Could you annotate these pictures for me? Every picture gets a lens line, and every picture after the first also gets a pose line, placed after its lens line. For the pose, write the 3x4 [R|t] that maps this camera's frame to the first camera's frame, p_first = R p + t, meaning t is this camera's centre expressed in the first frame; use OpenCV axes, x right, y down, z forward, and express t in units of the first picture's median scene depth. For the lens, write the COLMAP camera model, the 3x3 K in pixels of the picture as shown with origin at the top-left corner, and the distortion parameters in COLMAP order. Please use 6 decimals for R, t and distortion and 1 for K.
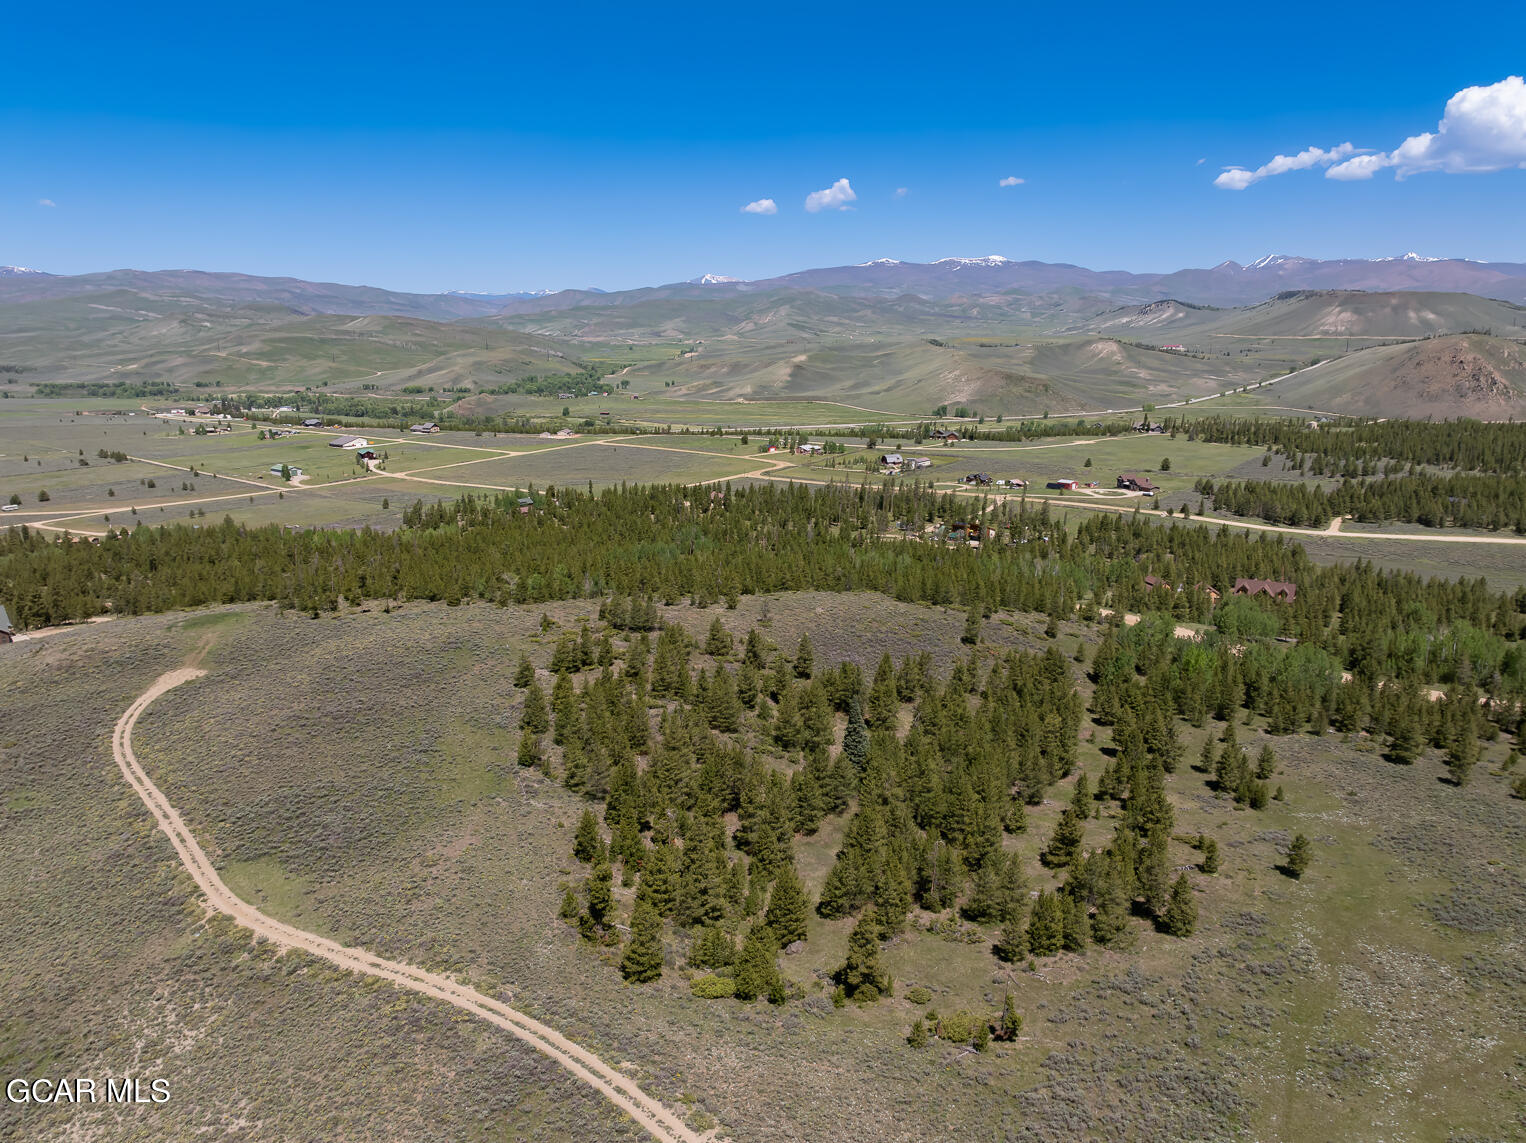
lens RADIAL K [[1083.2, 0, 757.0], [0, 1083.2, 574.2], [0, 0, 1]] dist [-0.026969, 0.035760]
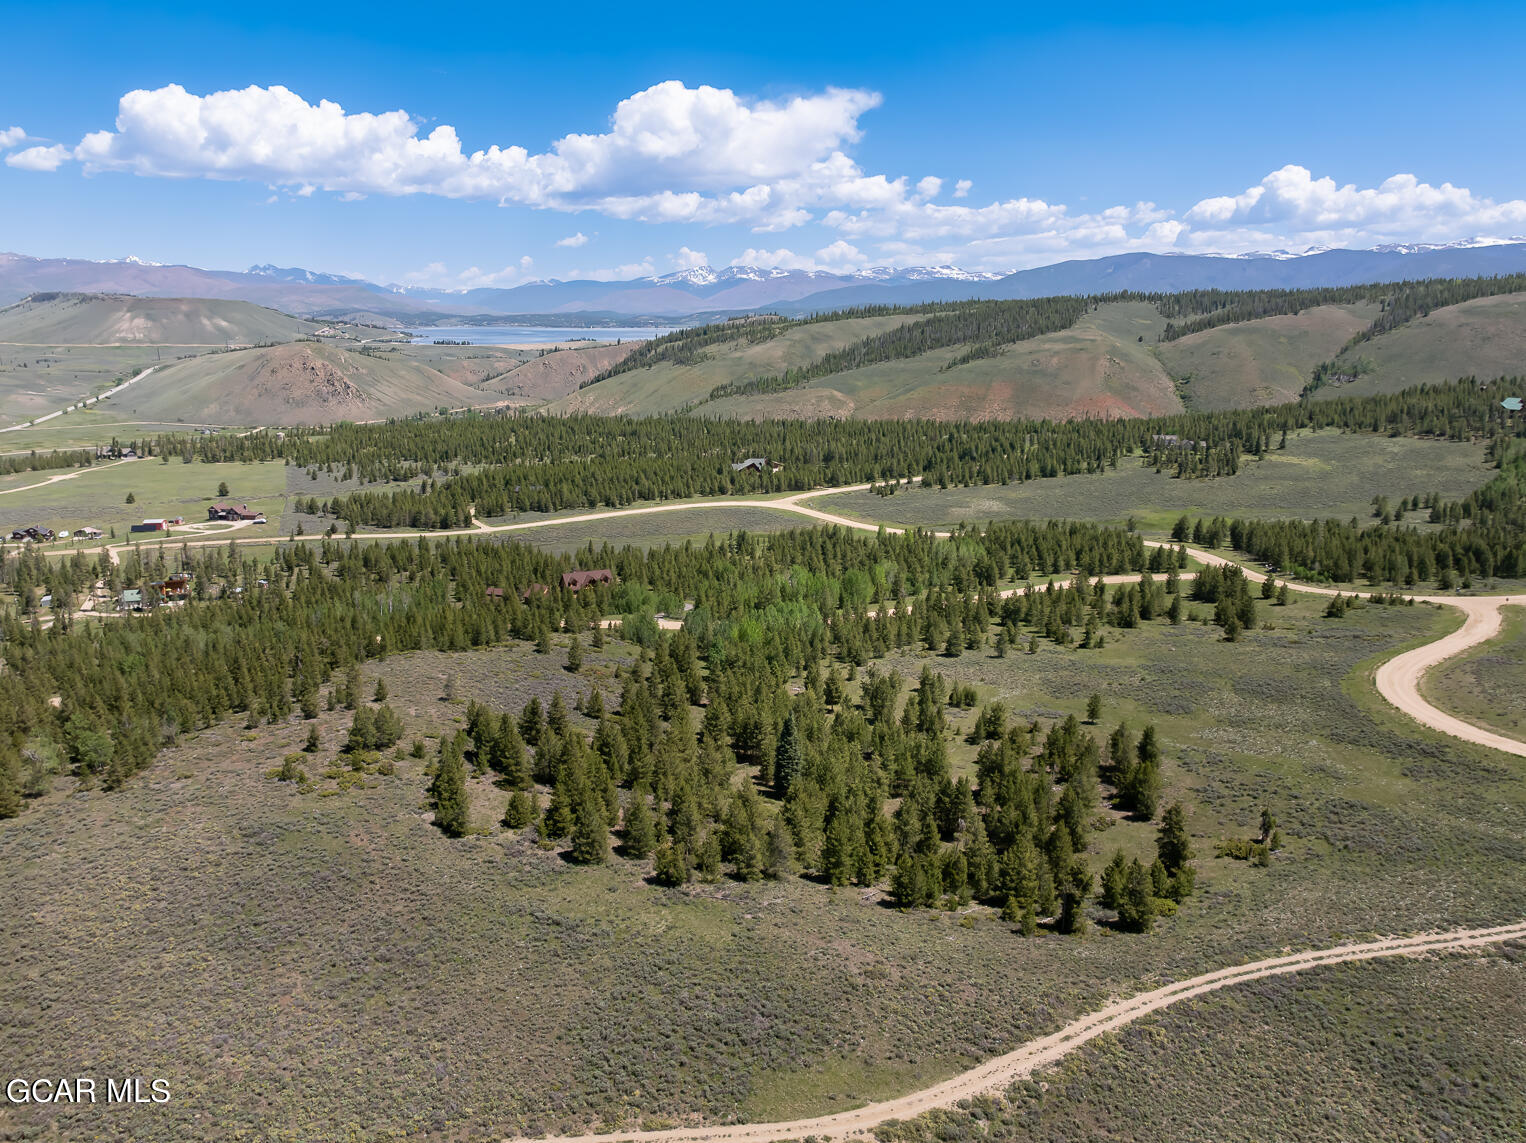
lens RADIAL K [[1162.7, 0, 760.2], [0, 1162.7, 591.1], [0, 0, 1]] dist [-0.030875, 0.042974]
pose [[0.517505, -0.184914, 0.835461, -0.072966], [0.189248, 0.976926, 0.099000, -0.009923], [-0.834490, 0.106876, 0.540558, 0.036344]]
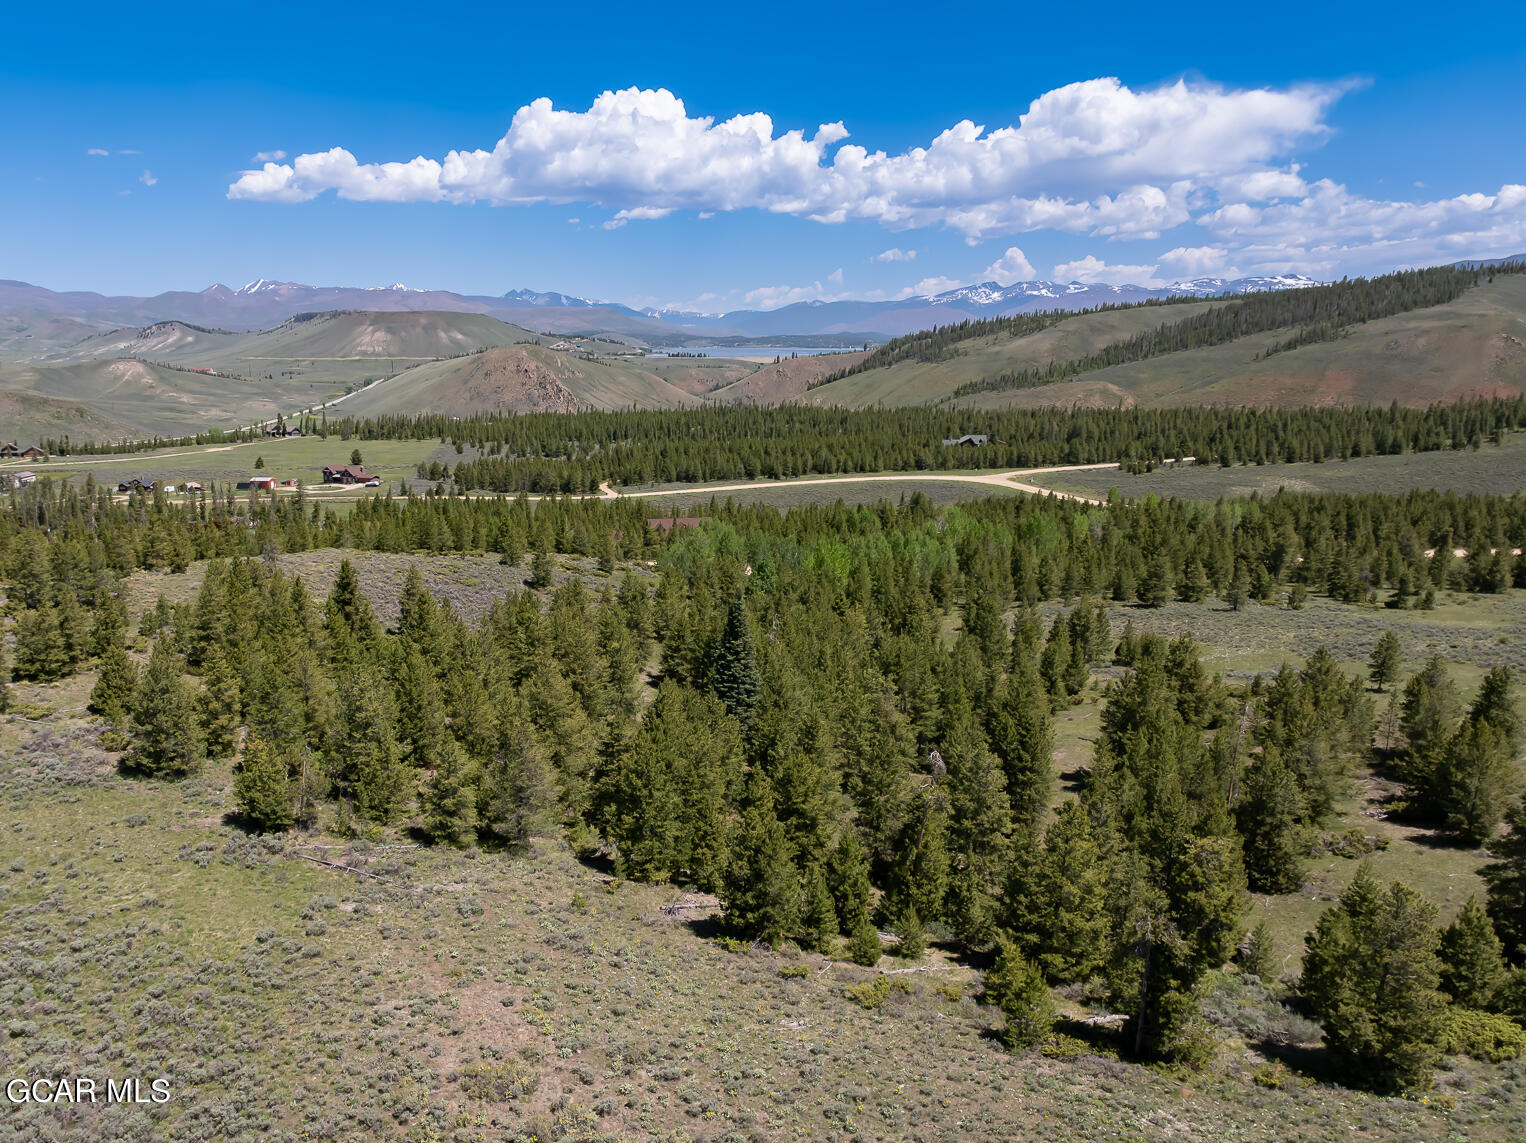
lens RADIAL K [[1271.2, 0, 656.3], [0, 1271.2, 672.7], [0, 0, 1]] dist [-0.027116, 0.032444]
pose [[0.744787, -0.159417, 0.647980, -0.032542], [0.152127, 0.986037, 0.067731, 0.009202], [-0.649730, 0.048130, 0.758640, 0.047068]]
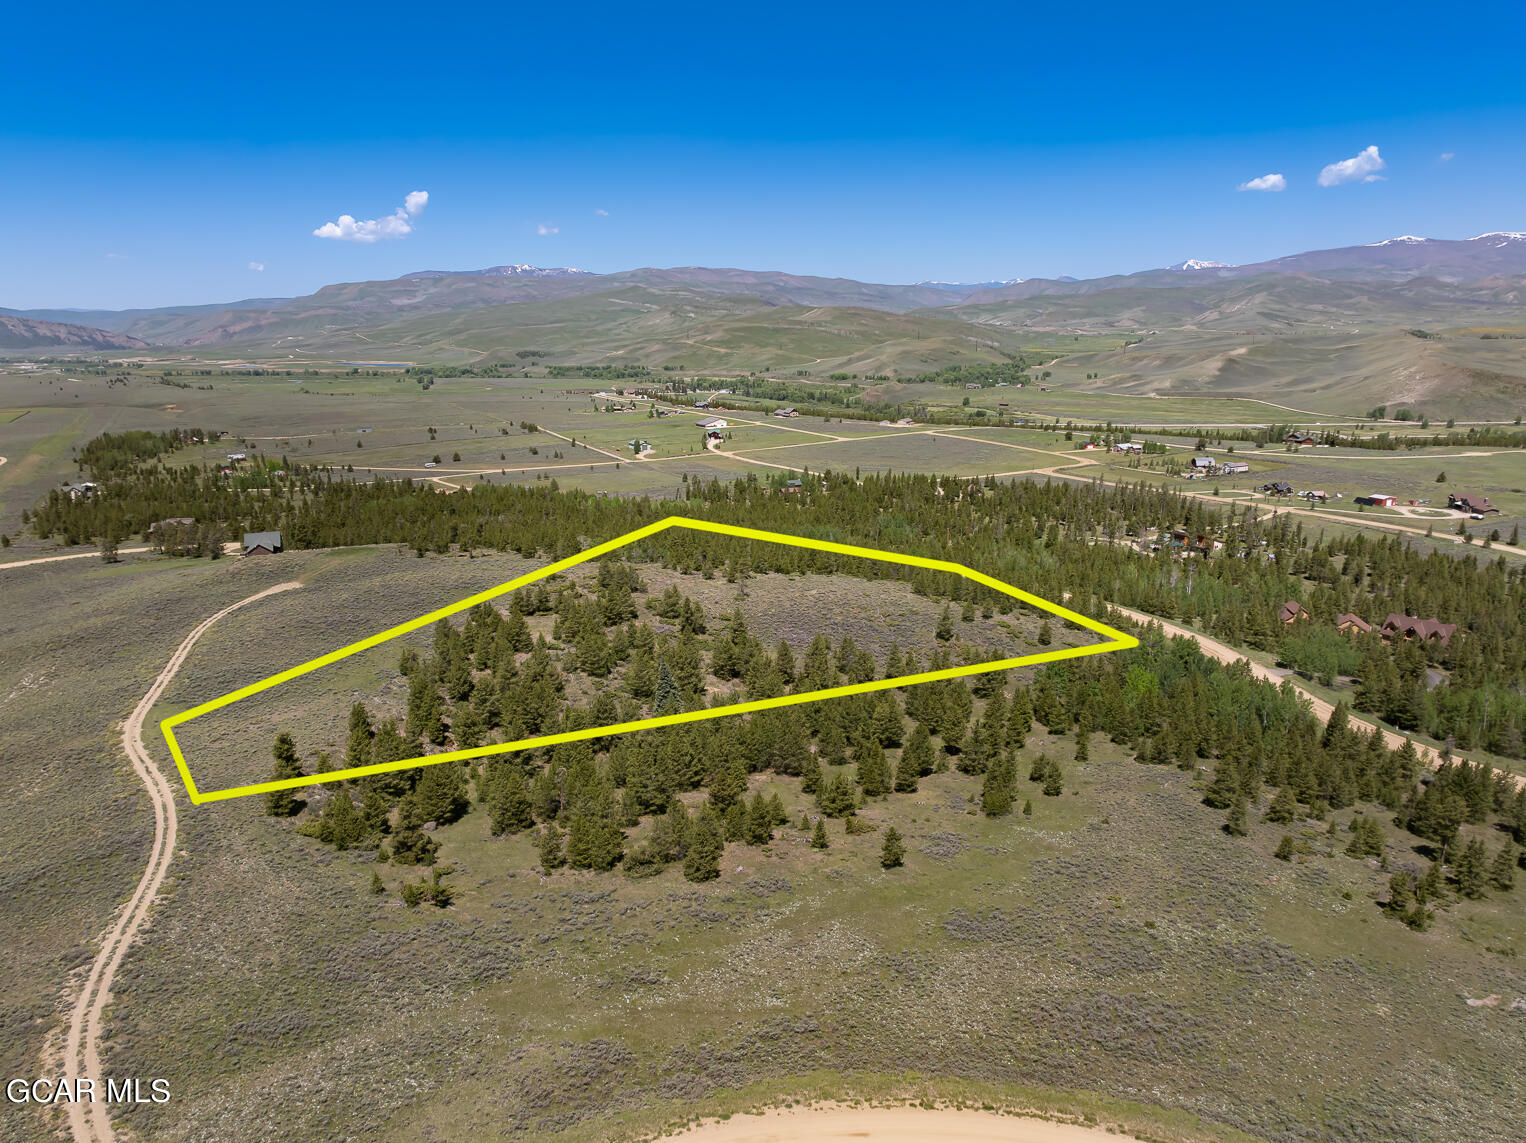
lens RADIAL K [[1083.2, 0, 748.9], [0, 1083.2, 550.2], [0, 0, 1]] dist [-0.026969, 0.035760]
pose [[0.909225, 0.083013, -0.407944, 0.055920], [-0.087675, 0.996122, 0.007293, -0.001242], [0.406967, 0.029136, 0.912978, -0.001312]]
